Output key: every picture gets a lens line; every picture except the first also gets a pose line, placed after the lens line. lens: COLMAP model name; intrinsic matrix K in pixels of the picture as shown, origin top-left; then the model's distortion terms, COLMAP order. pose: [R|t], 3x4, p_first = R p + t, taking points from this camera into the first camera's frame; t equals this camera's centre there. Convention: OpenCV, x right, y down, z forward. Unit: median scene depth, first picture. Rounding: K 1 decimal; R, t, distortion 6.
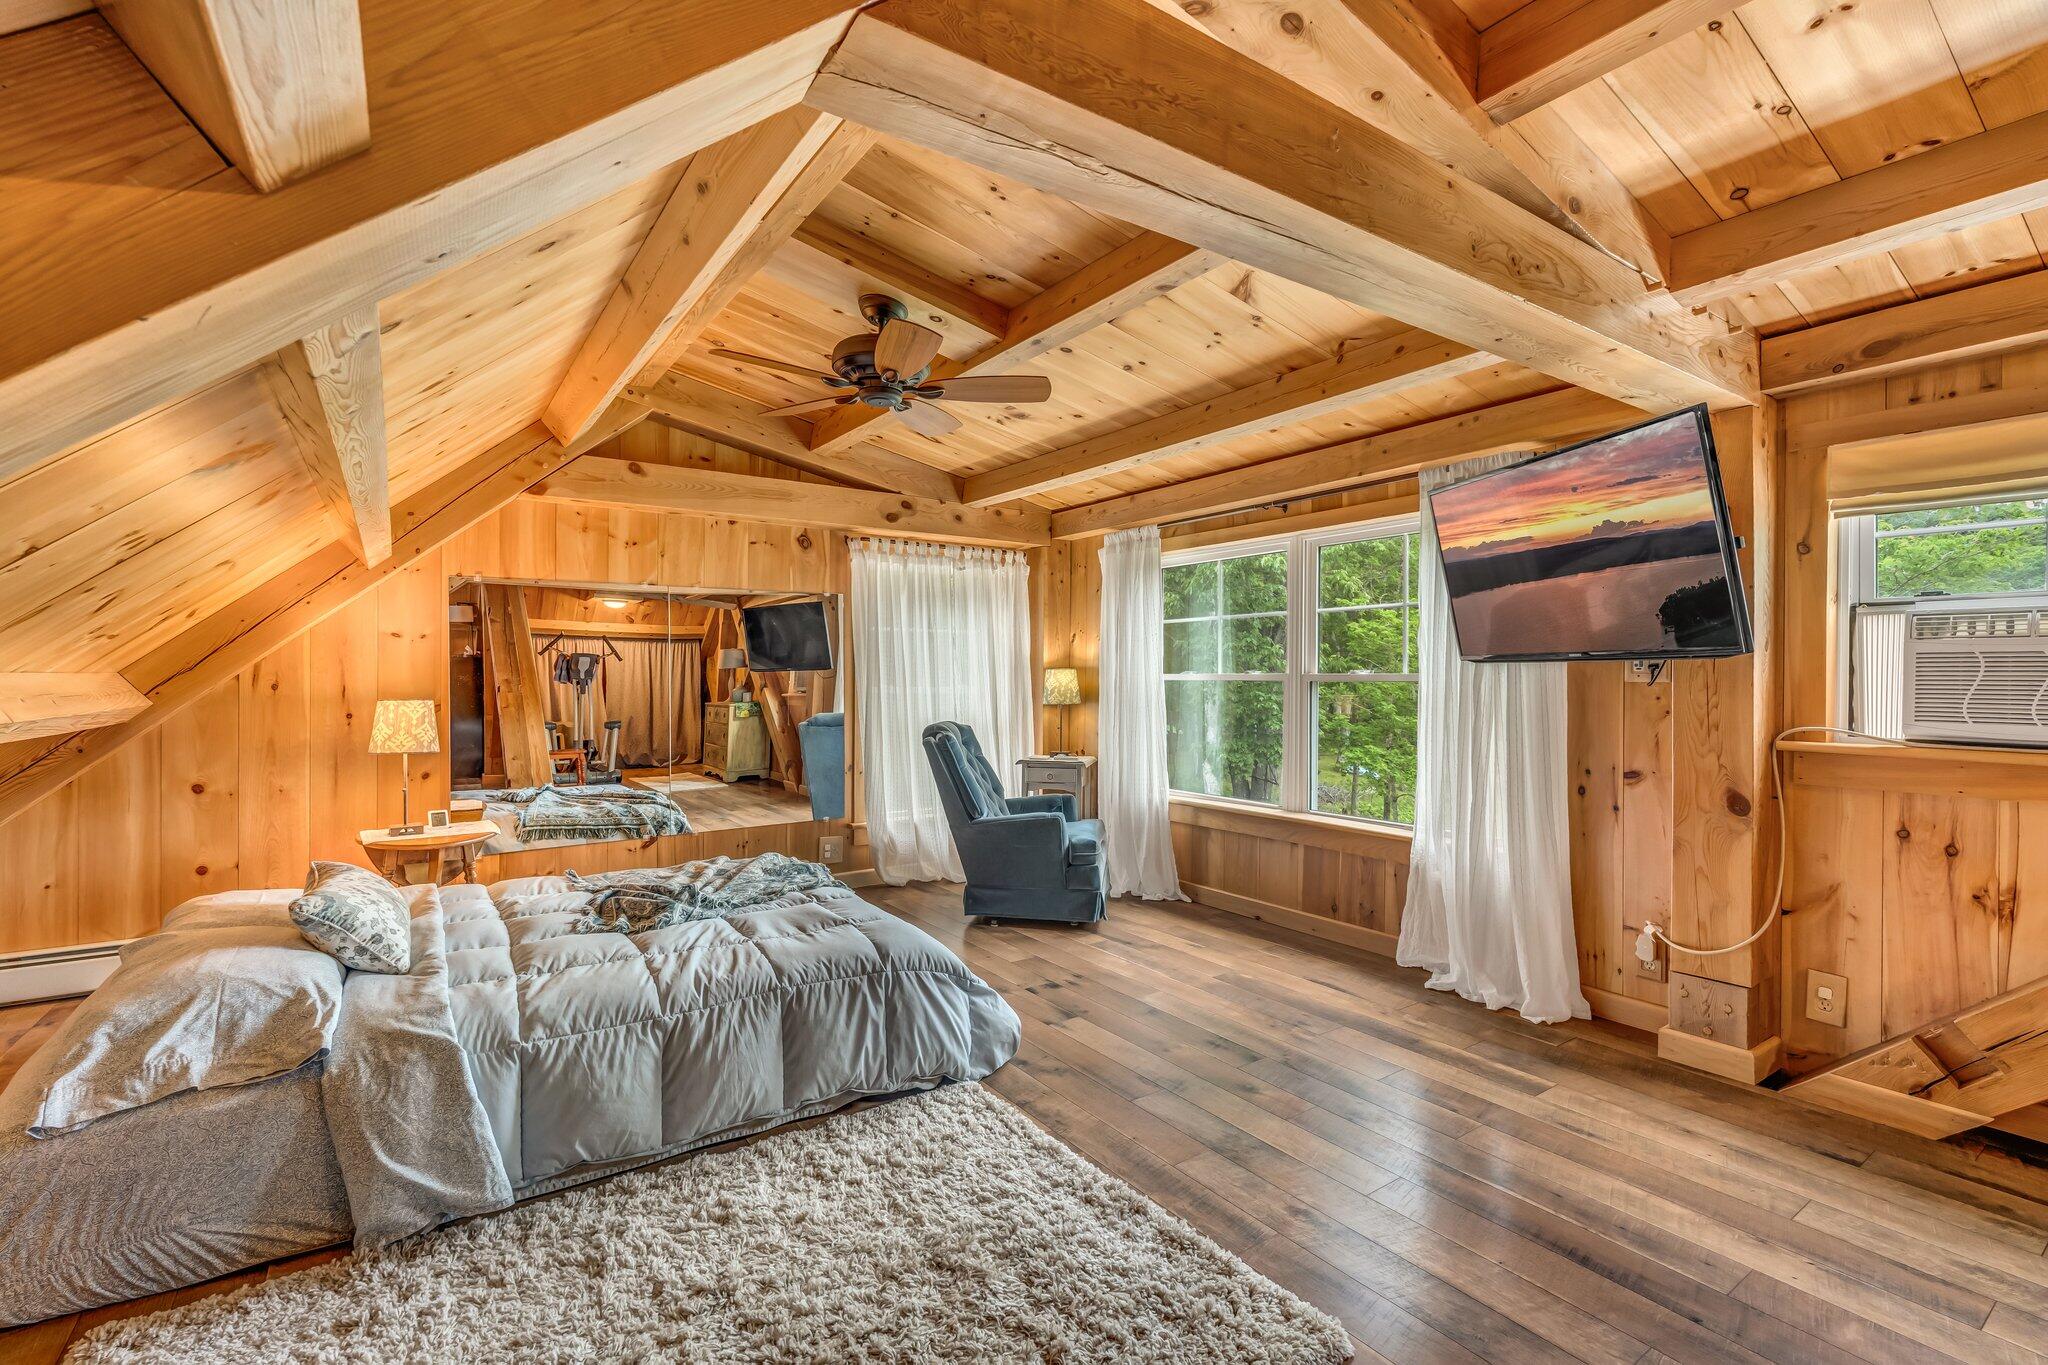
lens RADIAL K [[909.4, 0, 1014.4], [0, 909.4, 706.3], [0, 0, 1]] dist [-0.000586, 0.000119]
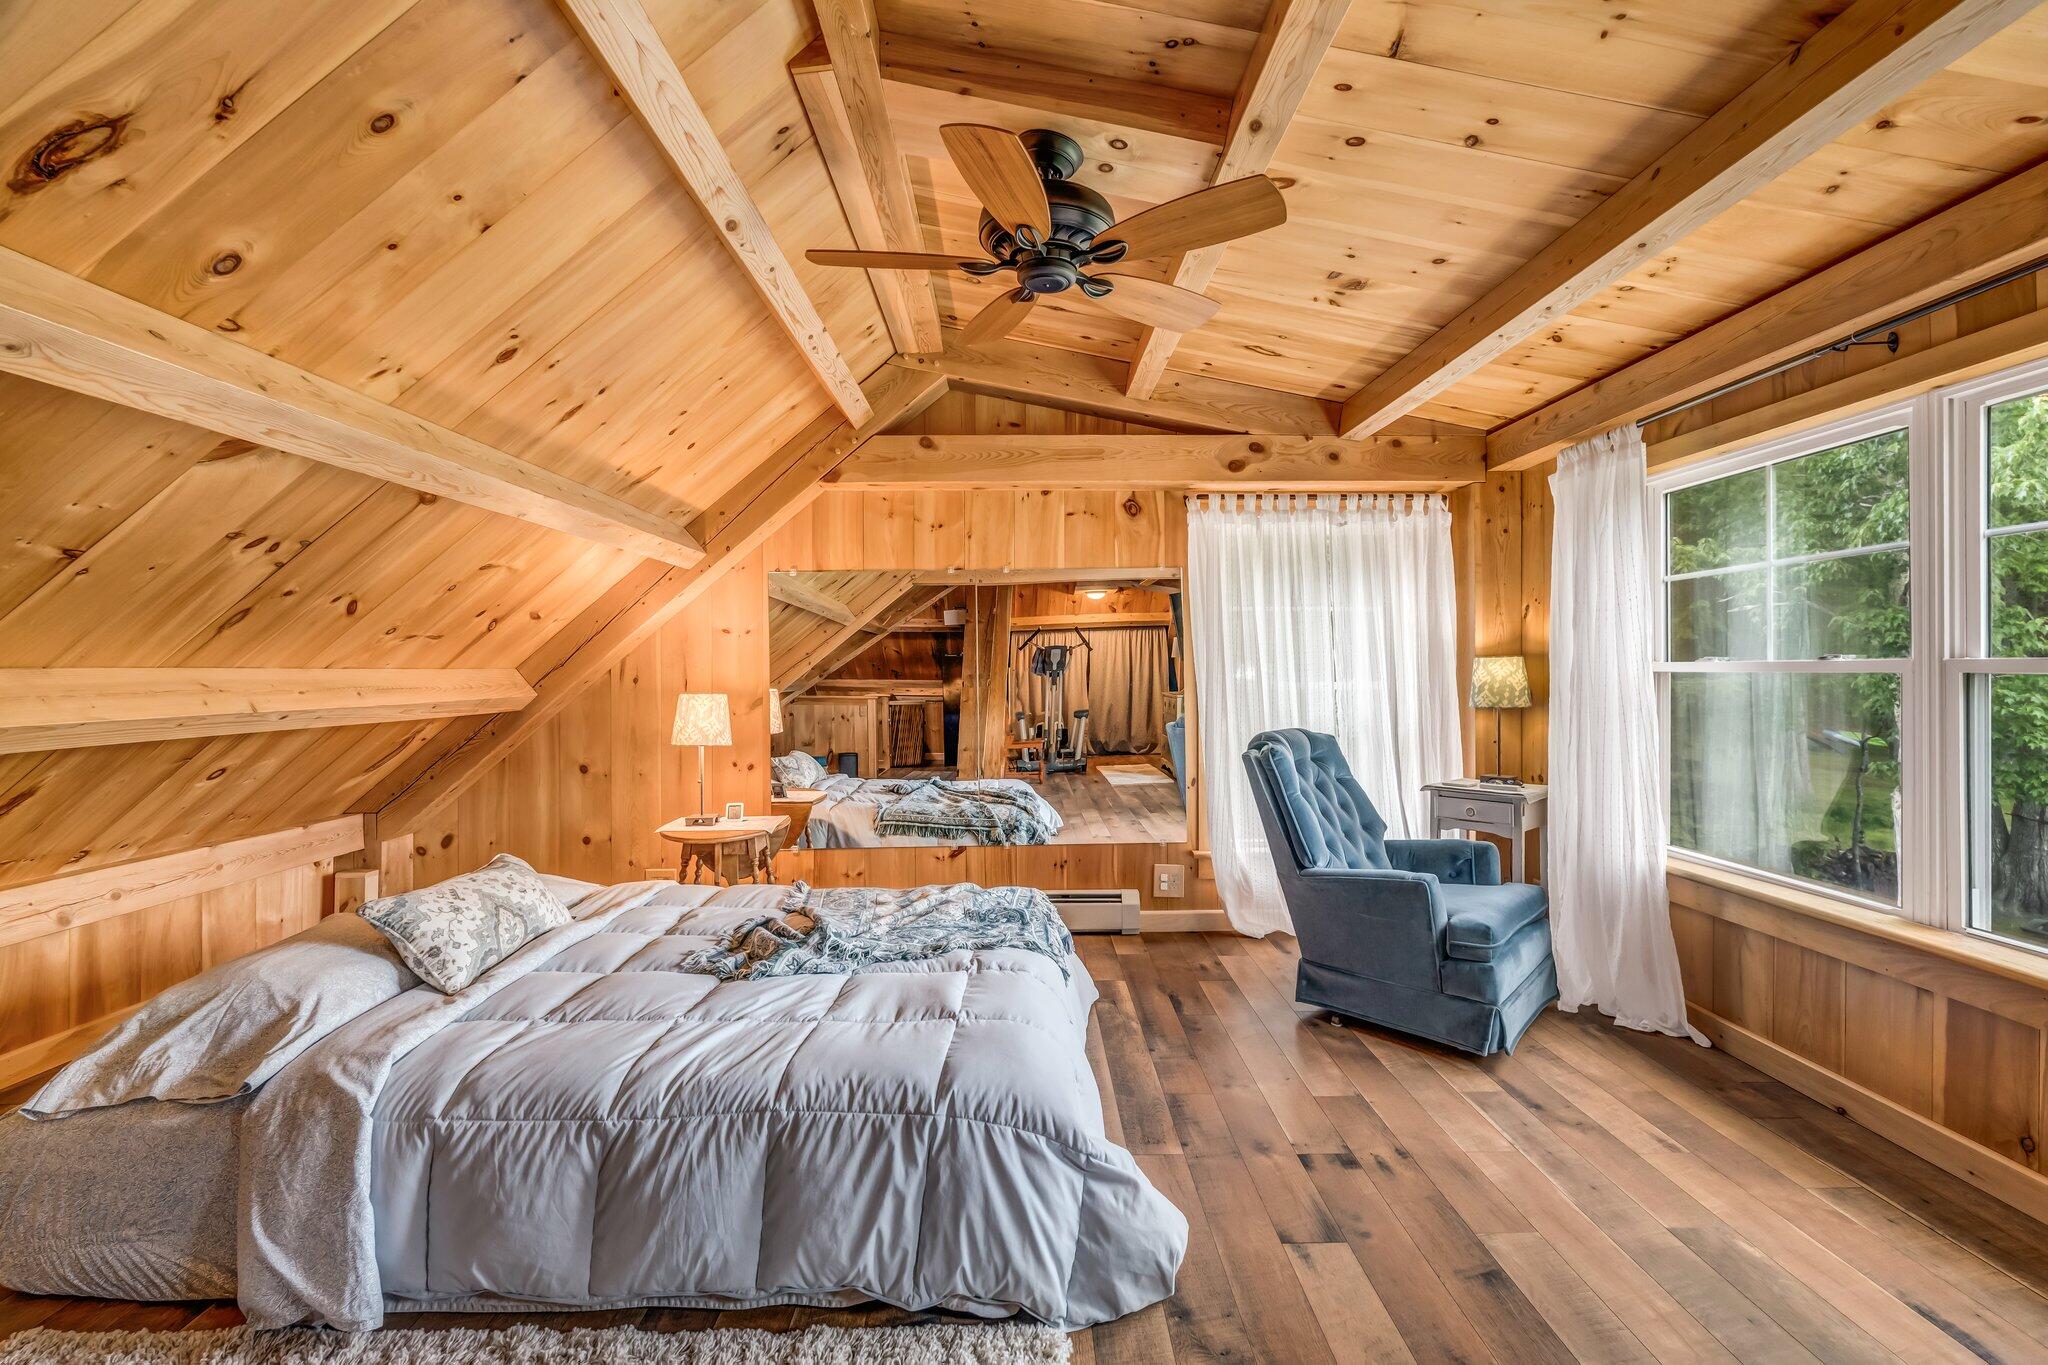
lens RADIAL K [[905.6, 0, 1026.6], [0, 905.6, 678.6], [0, 0, 1]] dist [-0.001979, 0.000117]
pose [[0.834162, 0.001218, -0.551518, 0.197066], [-0.013783, 0.999731, -0.018640, -0.009646], [0.551347, 0.023150, 0.833955, 0.344559]]
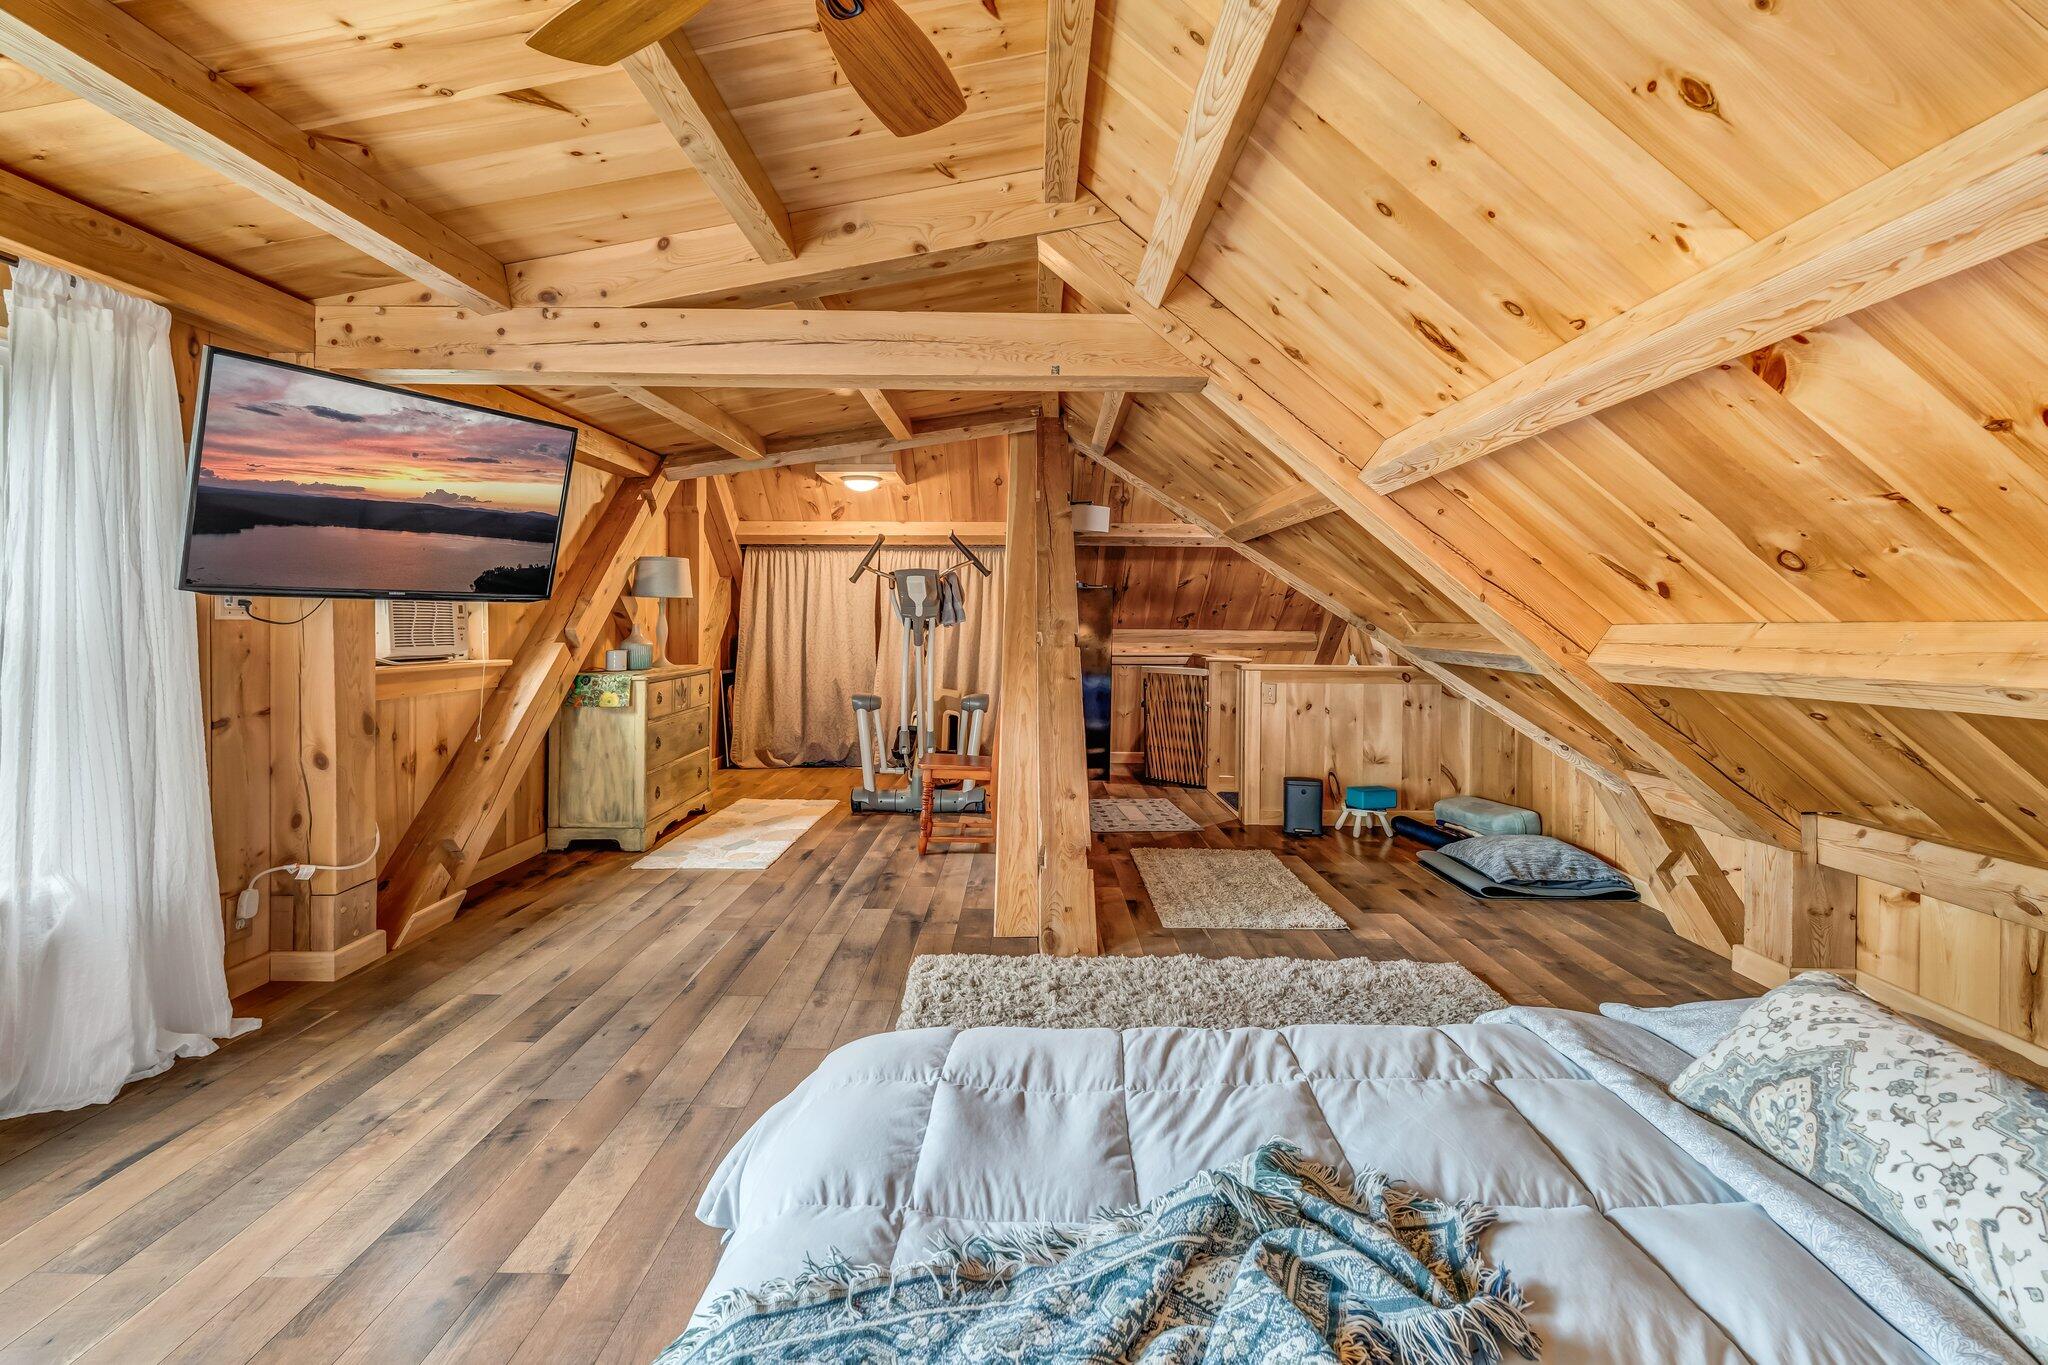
lens RADIAL K [[894.3, 0, 1025.3], [0, 894.3, 617.8], [0, 0, 1]] dist [-0.001040, -0.000047]
pose [[-0.826145, -0.003087, 0.563449, -0.406165], [0.010014, 0.999747, 0.020160, -0.033136], [-0.563368, 0.022298, -0.825905, 1.099910]]
